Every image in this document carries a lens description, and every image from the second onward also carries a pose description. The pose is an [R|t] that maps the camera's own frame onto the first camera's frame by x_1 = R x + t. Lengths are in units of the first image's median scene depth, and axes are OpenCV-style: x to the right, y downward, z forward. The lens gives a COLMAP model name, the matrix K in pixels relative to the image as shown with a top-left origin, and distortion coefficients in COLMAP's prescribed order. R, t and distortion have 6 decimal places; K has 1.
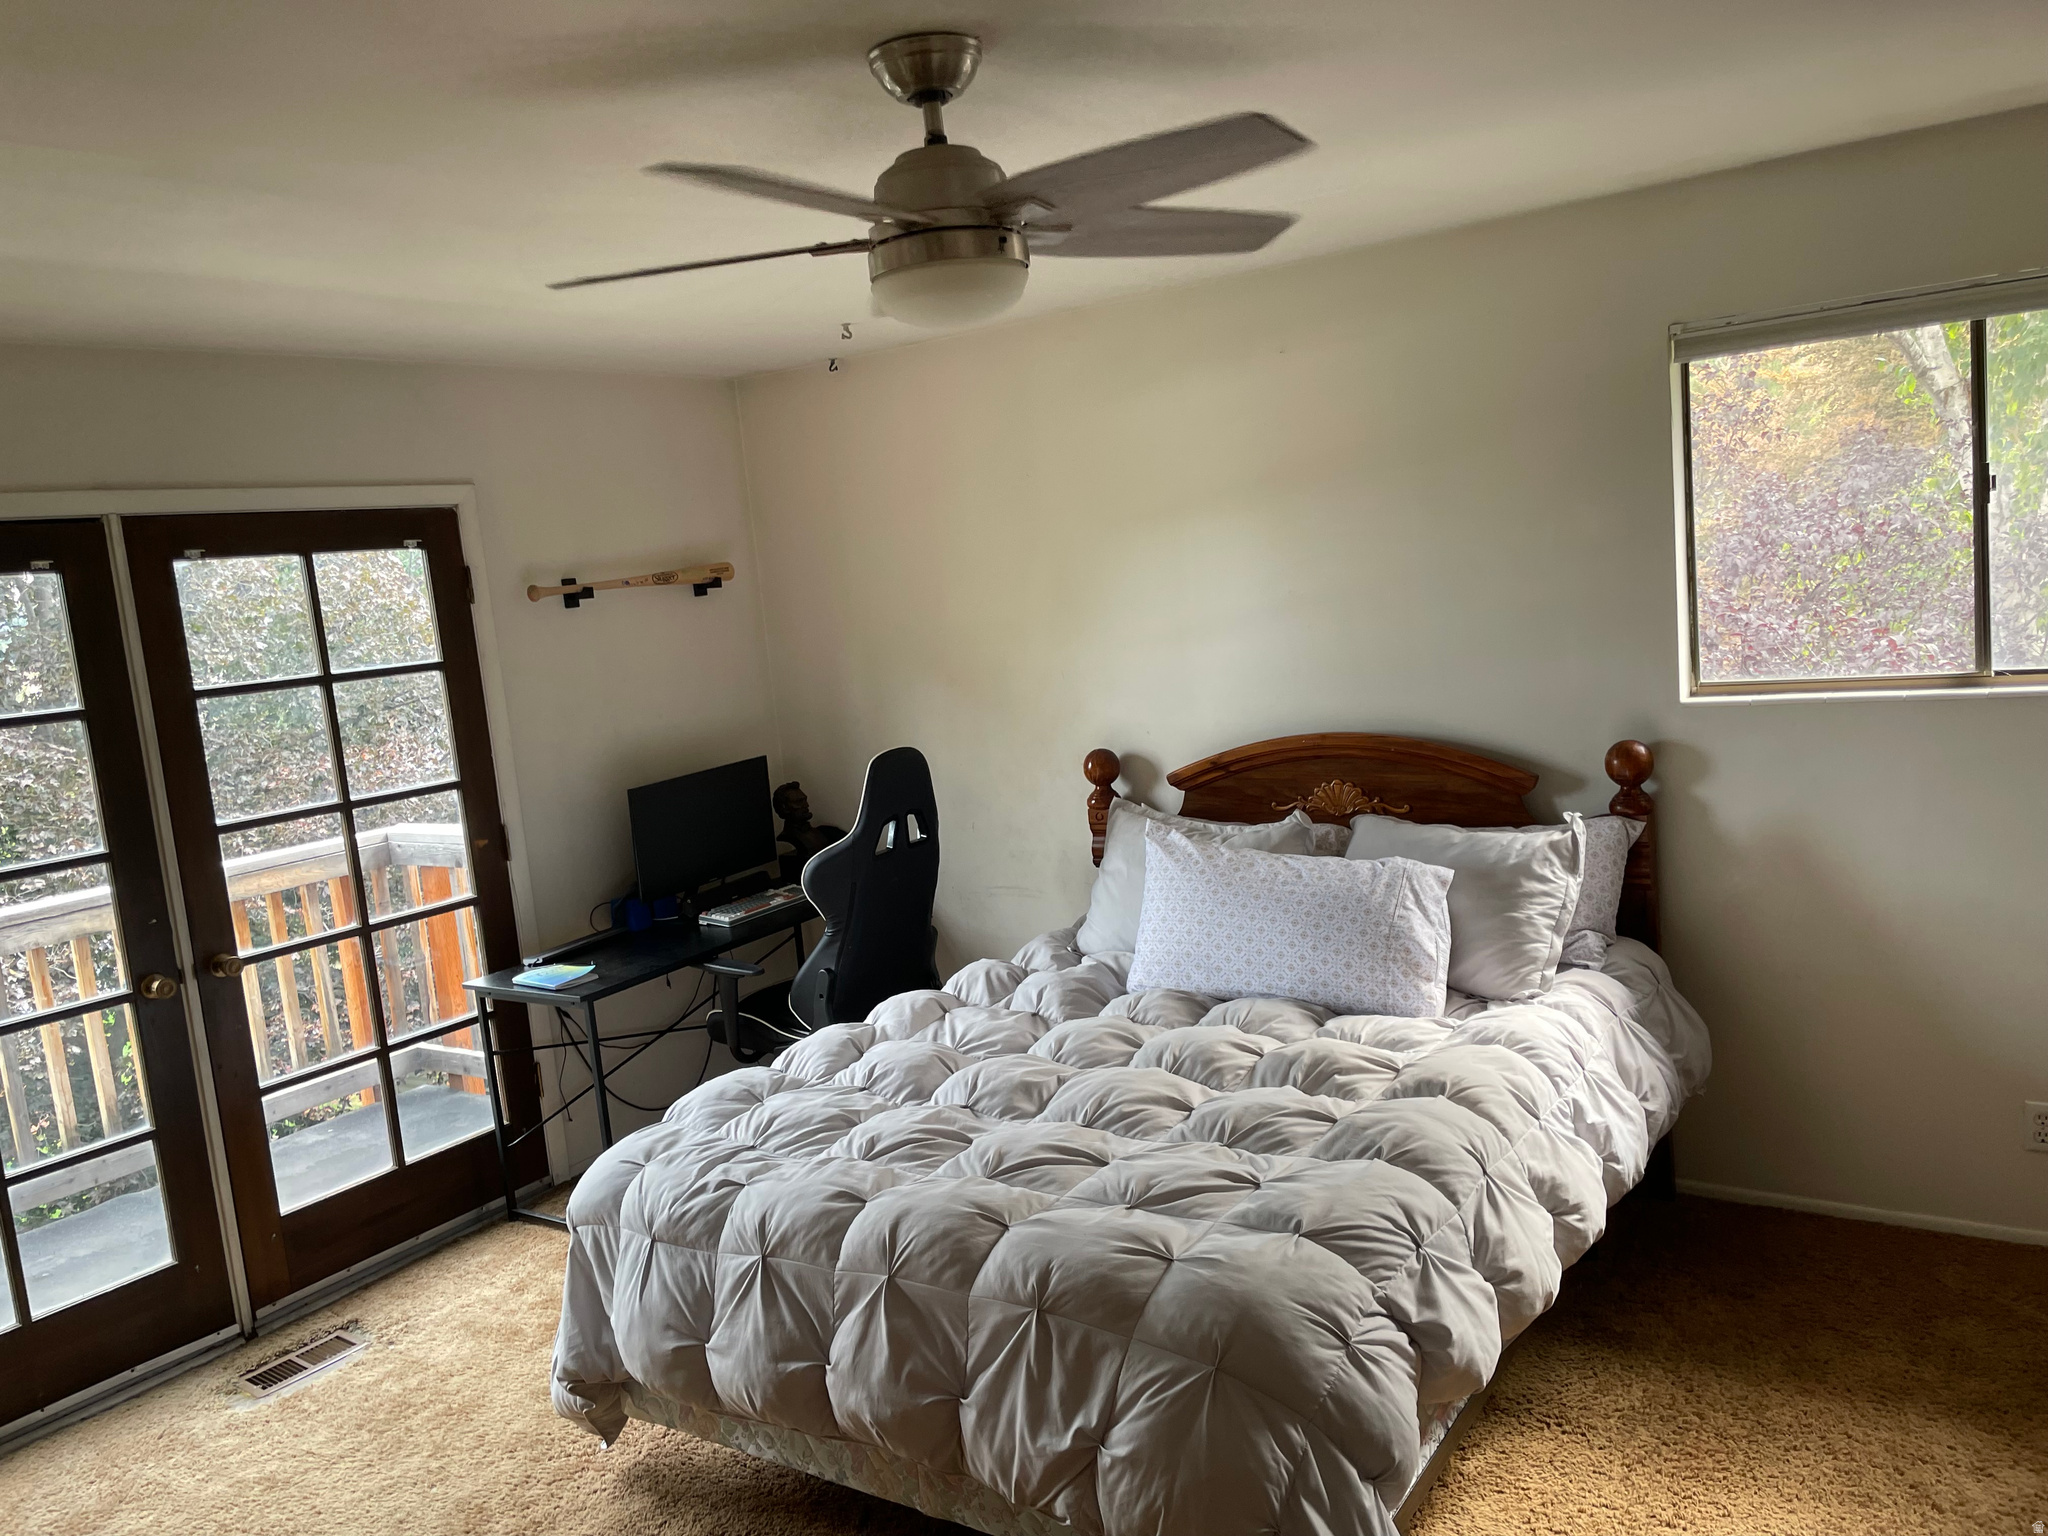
lens RADIAL K [[1572.5, 0, 1022.1], [0, 1572.5, 768.9], [0, 0, 1]] dist [0.013733, 0.004618]
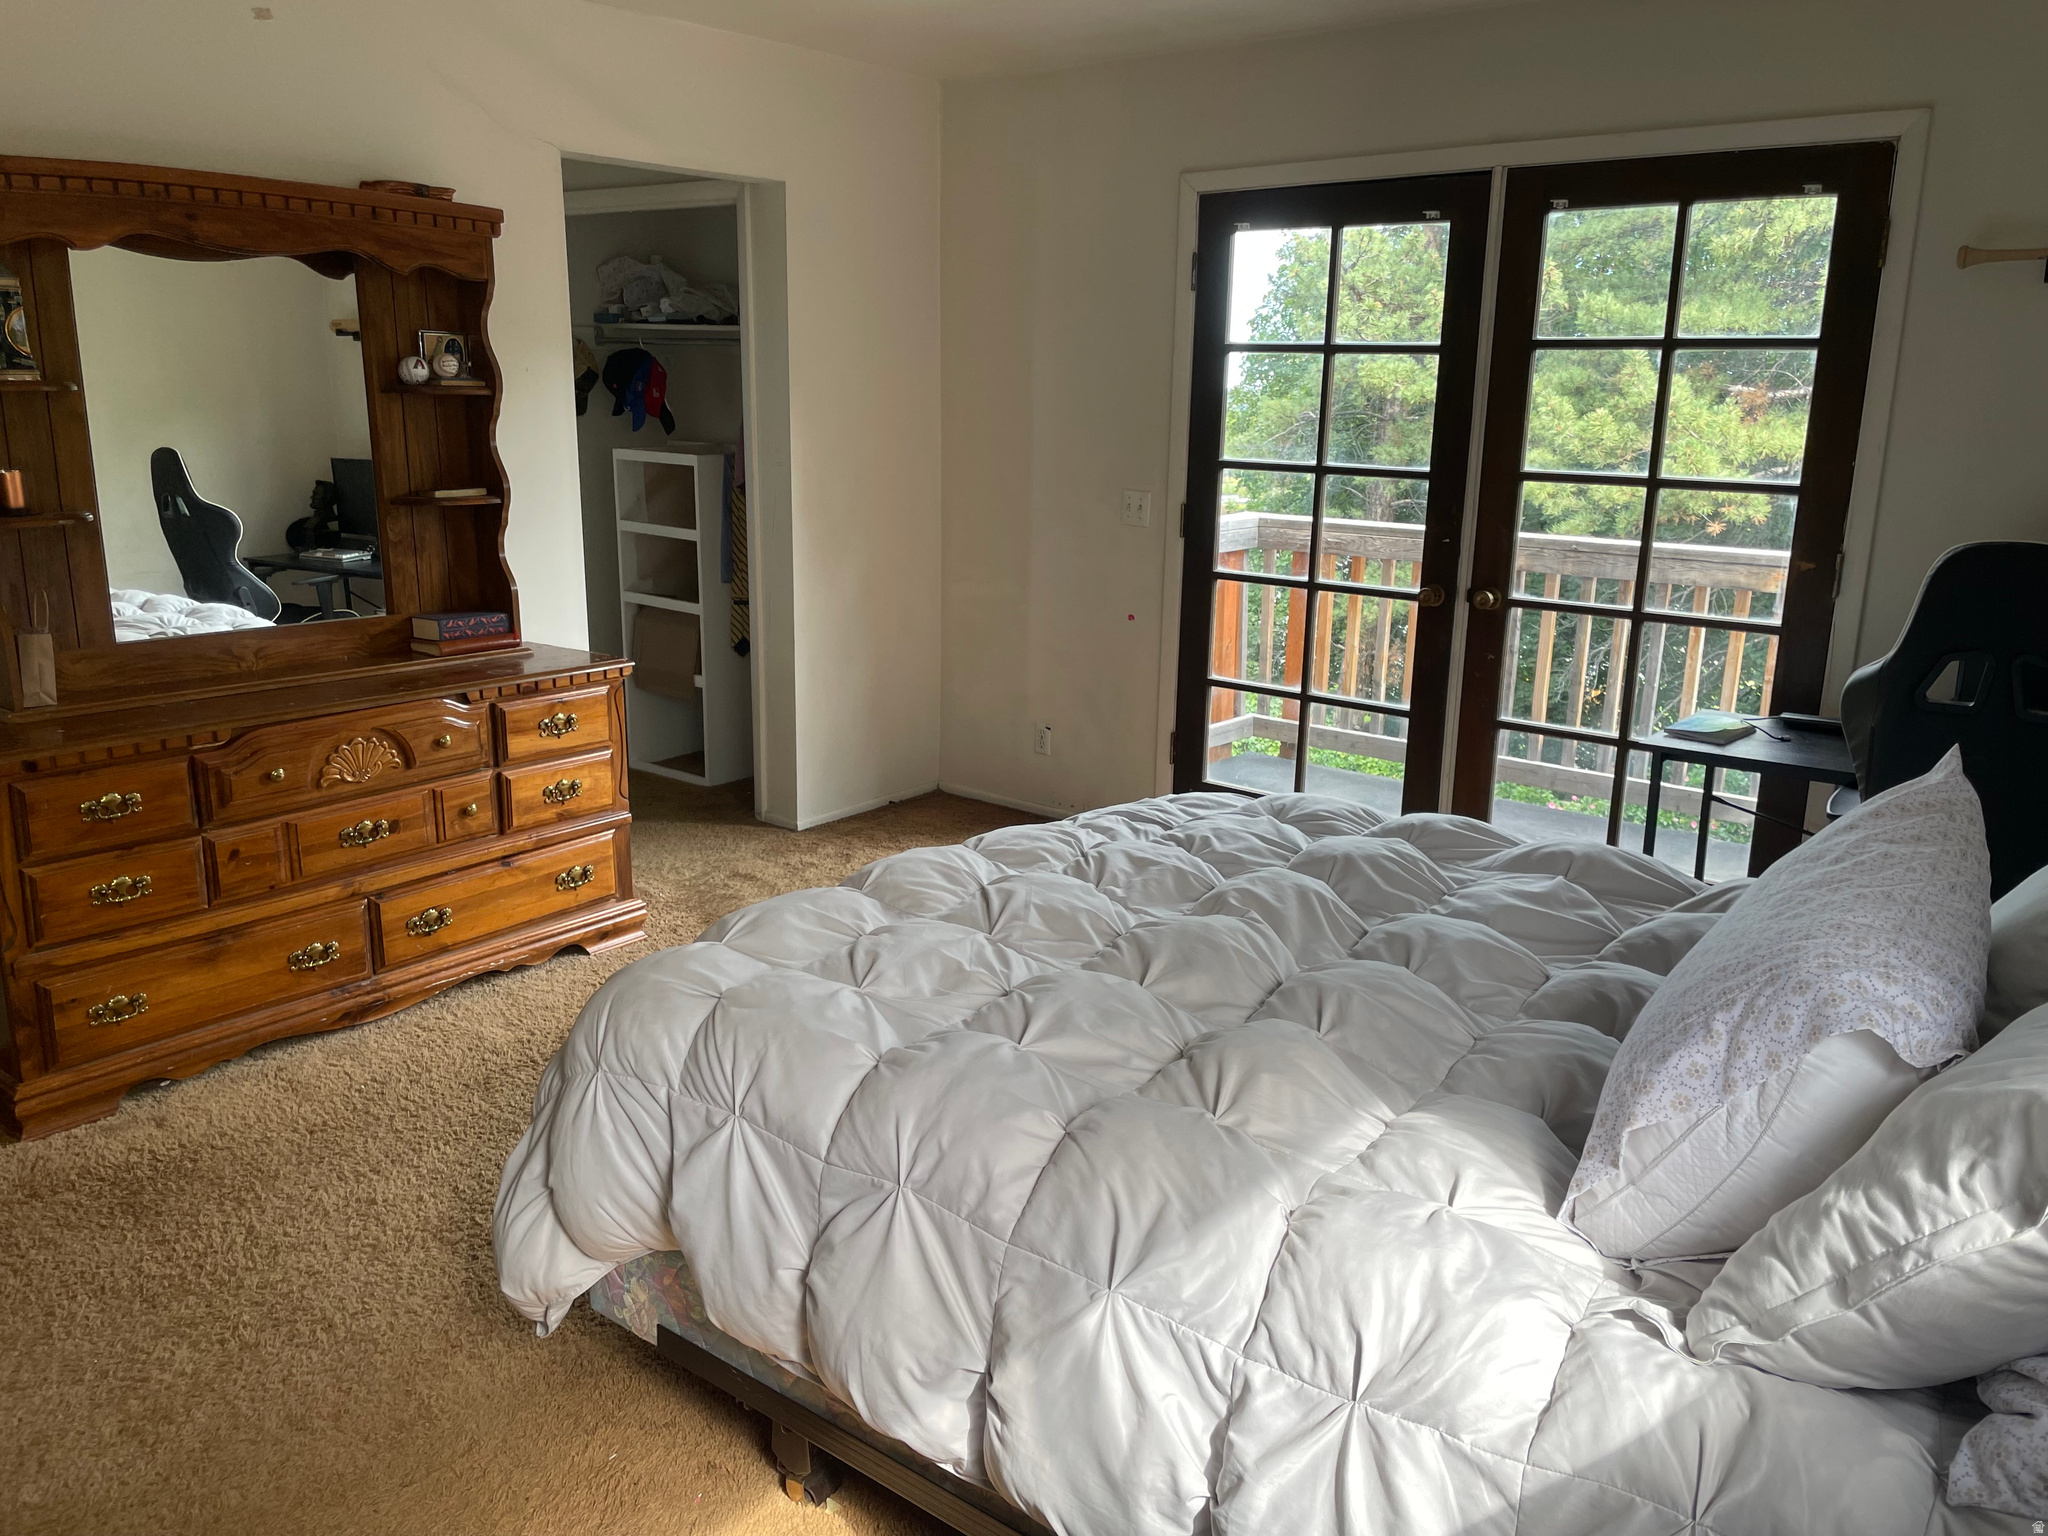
lens RADIAL K [[1572.5, 0, 1022.3], [0, 1572.5, 770.4], [0, 0, 1]] dist [0.013733, 0.004618]
pose [[-0.085330, 0.331368, -0.939635, 0.599169], [-0.138069, 0.930043, 0.340524, -0.093760], [0.986740, 0.158792, -0.033609, 0.740368]]
